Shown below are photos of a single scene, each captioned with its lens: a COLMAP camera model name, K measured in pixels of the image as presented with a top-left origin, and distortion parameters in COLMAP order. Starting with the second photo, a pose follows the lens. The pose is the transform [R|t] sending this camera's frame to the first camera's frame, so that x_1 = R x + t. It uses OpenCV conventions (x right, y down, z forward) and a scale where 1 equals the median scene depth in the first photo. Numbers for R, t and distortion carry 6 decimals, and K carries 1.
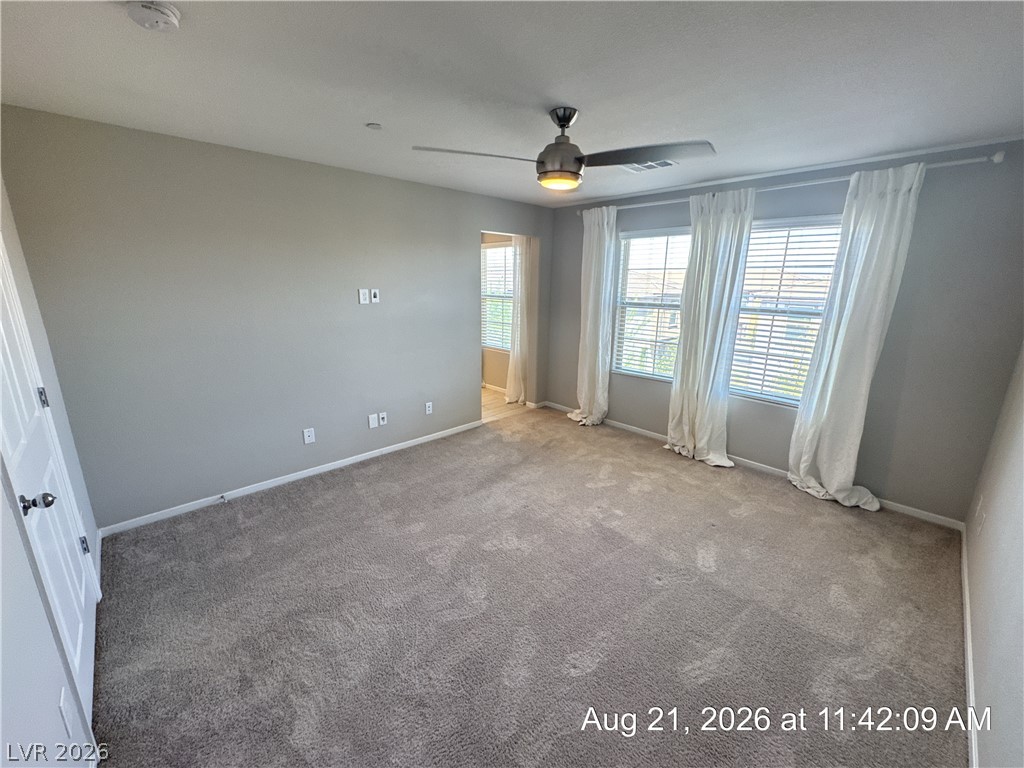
lens RADIAL K [[409.8, 0, 513.1], [0, 409.8, 383.5], [0, 0, 1]] dist [-0.003117, 0.000317]
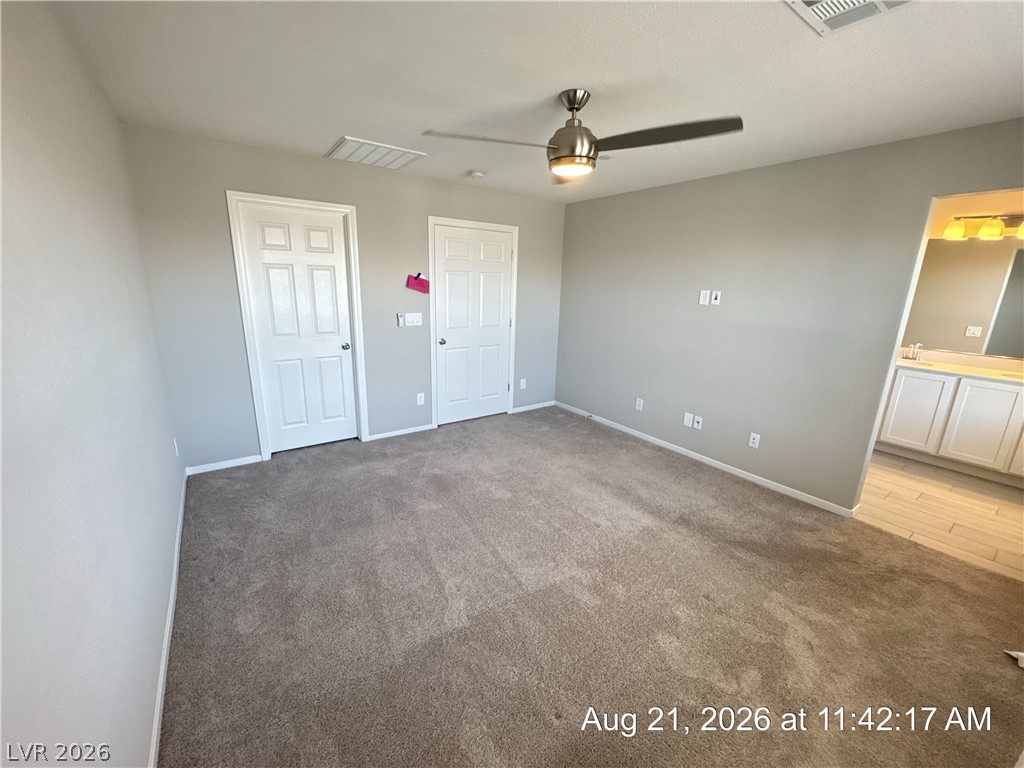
lens RADIAL K [[409.8, 0, 513.1], [0, 409.8, 383.5], [0, 0, 1]] dist [-0.003117, 0.000317]
pose [[-0.134815, 0.228272, -0.964218, 0.719911], [-0.272066, 0.927174, 0.257542, -0.144253], [0.952788, 0.297052, -0.062892, 0.659513]]
